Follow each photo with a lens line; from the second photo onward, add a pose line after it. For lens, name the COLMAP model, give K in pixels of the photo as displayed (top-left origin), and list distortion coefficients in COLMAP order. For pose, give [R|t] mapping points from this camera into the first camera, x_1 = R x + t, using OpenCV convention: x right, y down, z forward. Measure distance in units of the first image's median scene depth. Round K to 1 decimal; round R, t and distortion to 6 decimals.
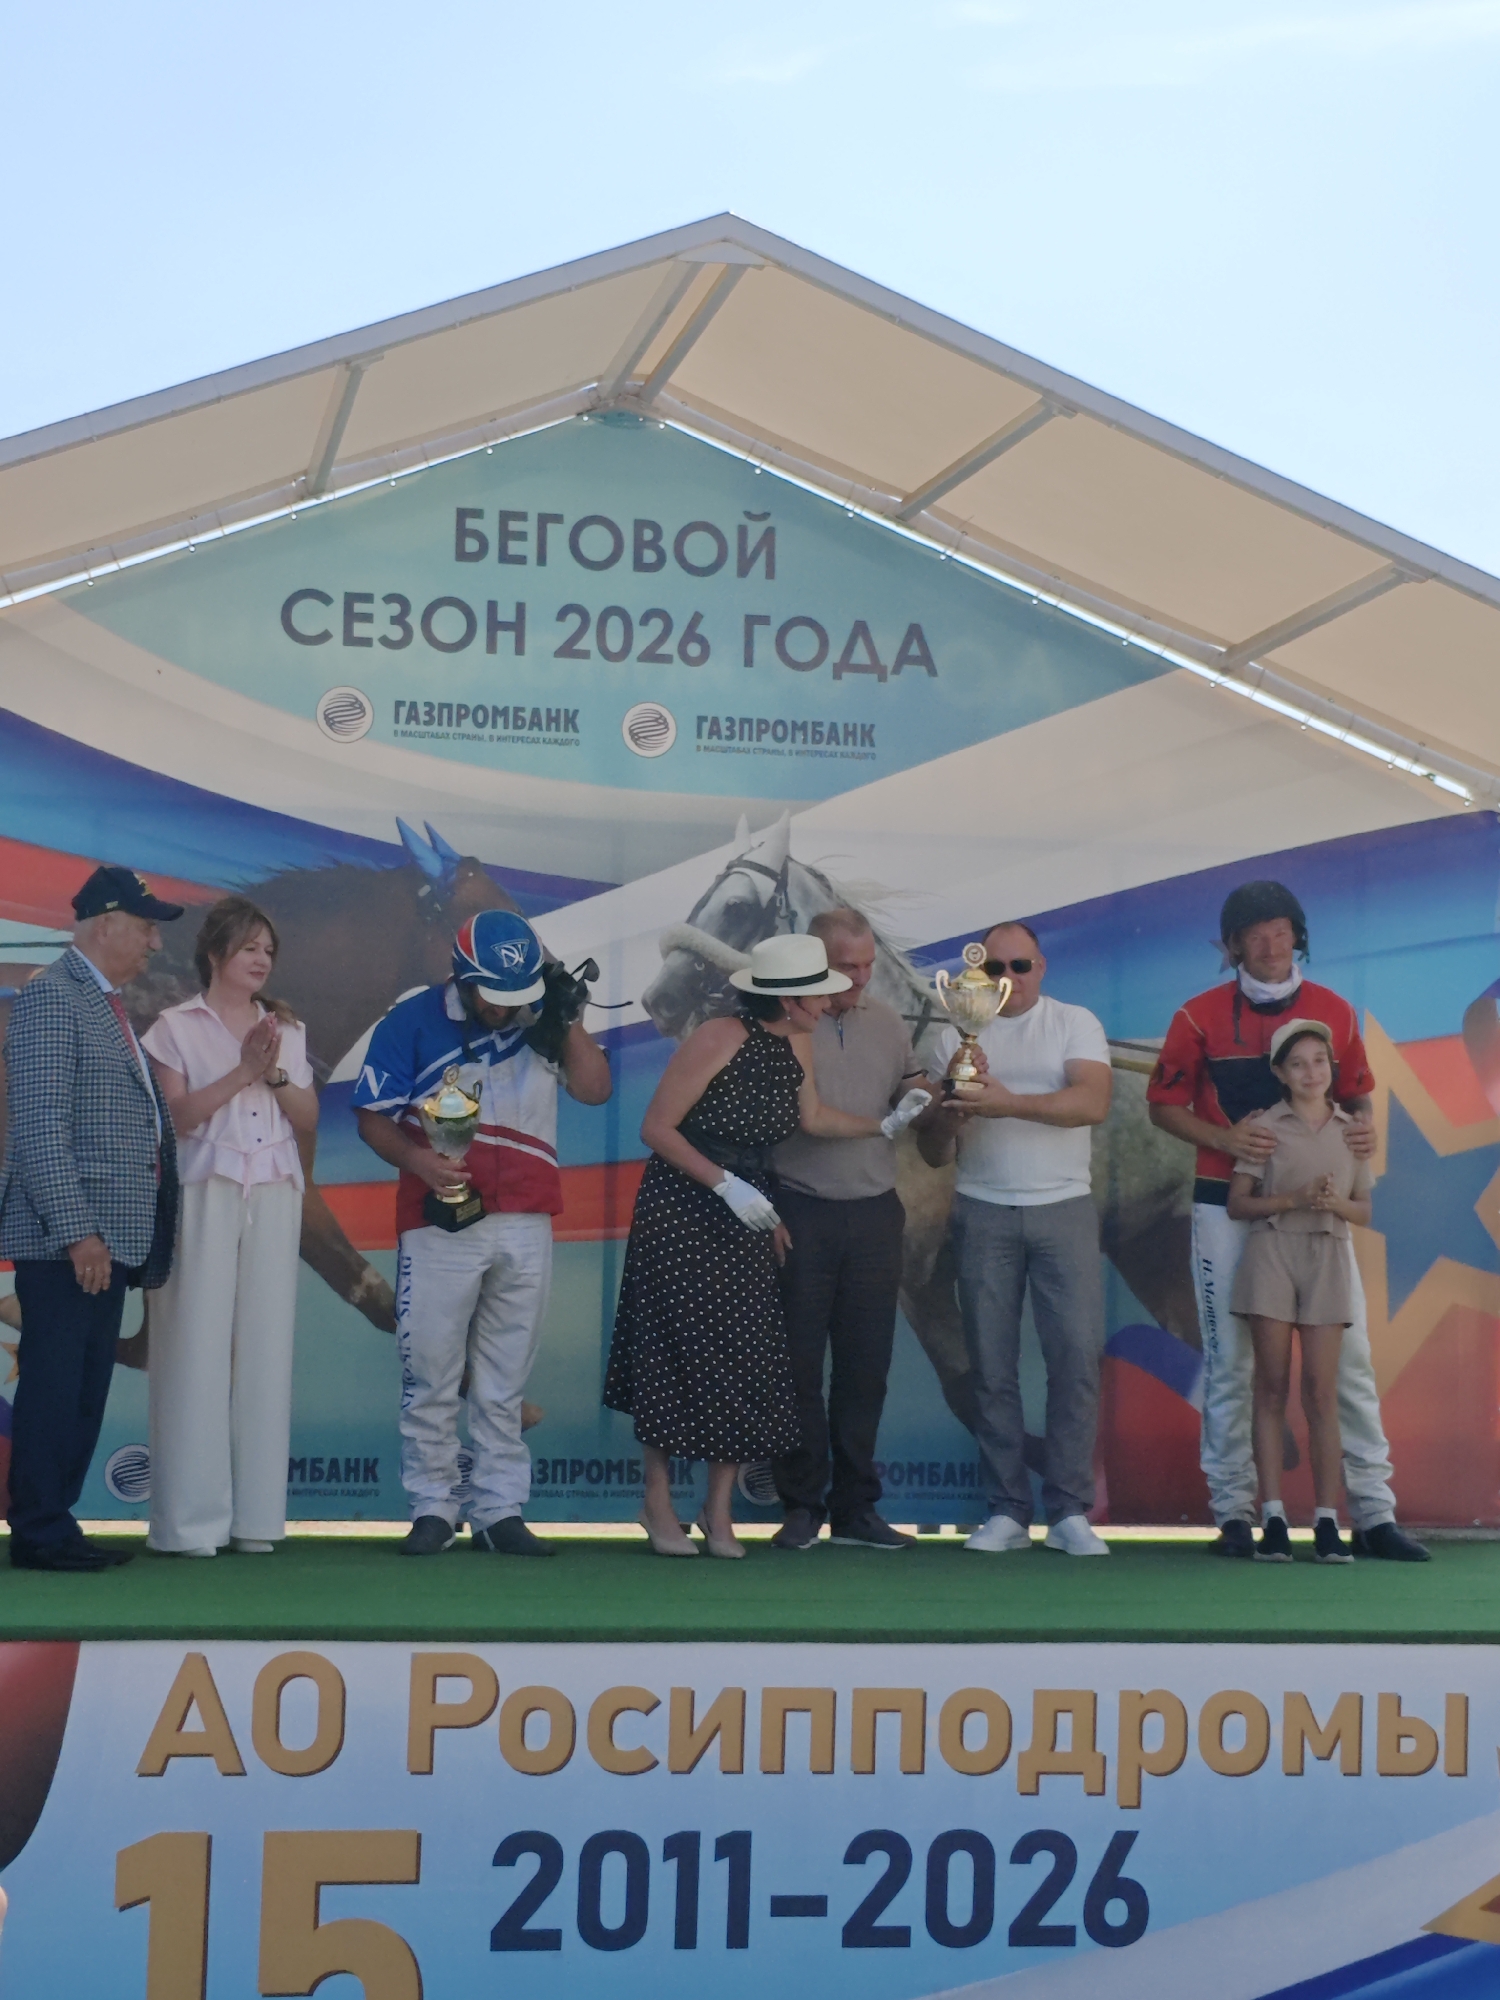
lens RADIAL K [[3672.5, 0, 783.1], [0, 3672.5, 1004.8], [0, 0, 1]] dist [0.111017, -0.492726]
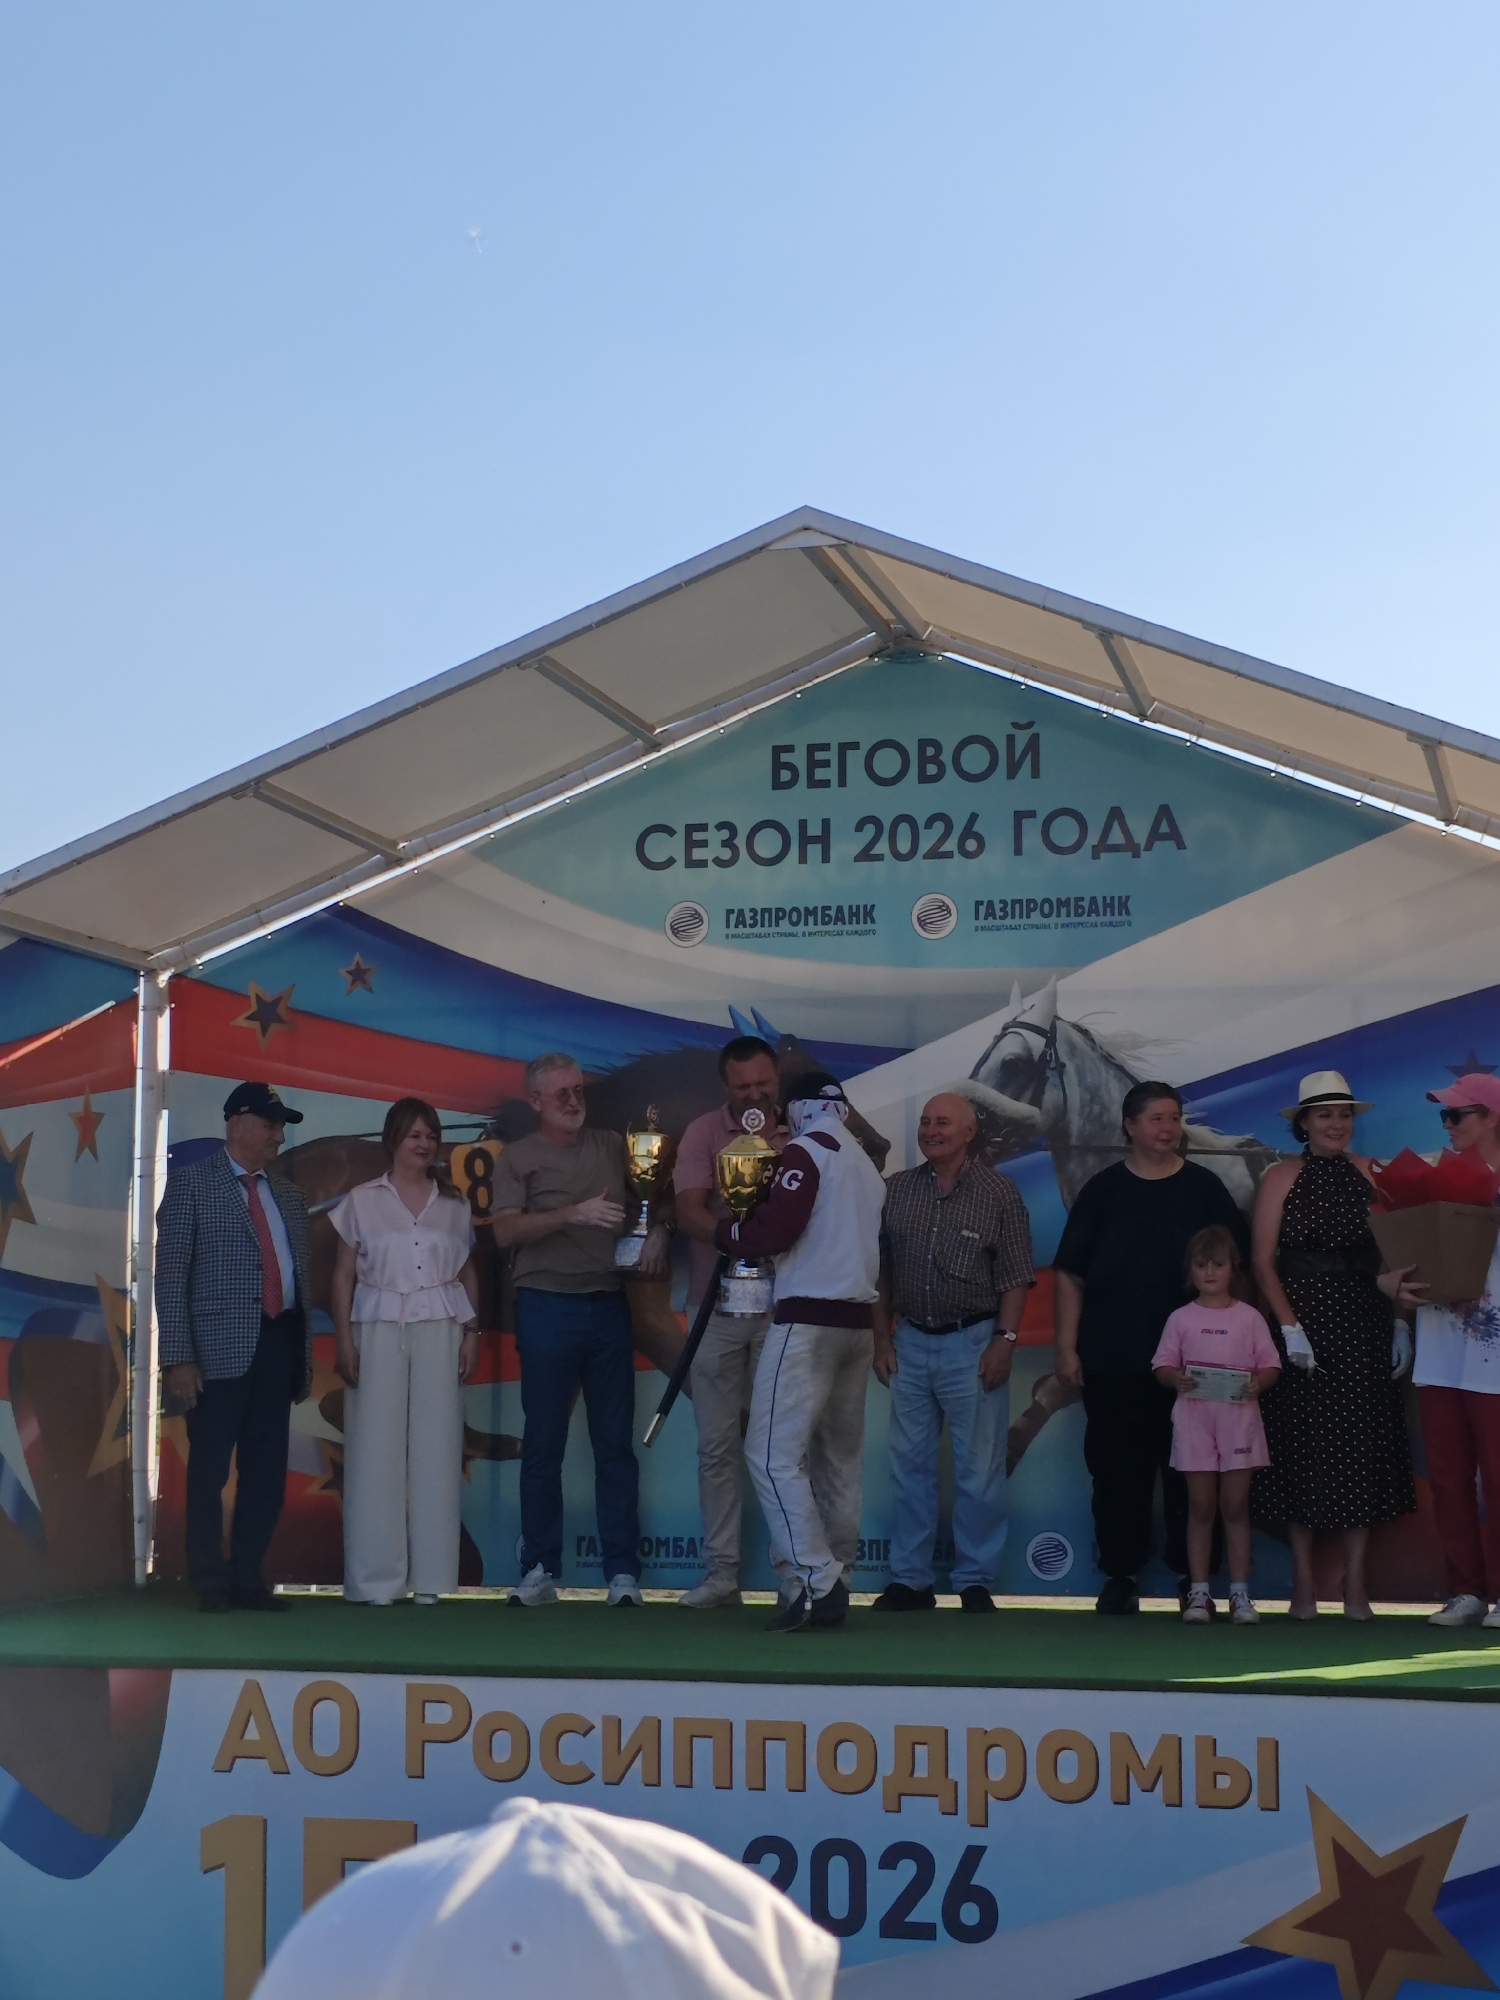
lens RADIAL K [[3672.5, 0, 783.1], [0, 3672.5, 1004.8], [0, 0, 1]] dist [0.111017, -0.492726]
pose [[0.898506, -0.062506, -0.434488, 0.435551], [0.051346, 0.997981, -0.037391, -0.005130], [0.435948, 0.011287, 0.899901, -0.081347]]
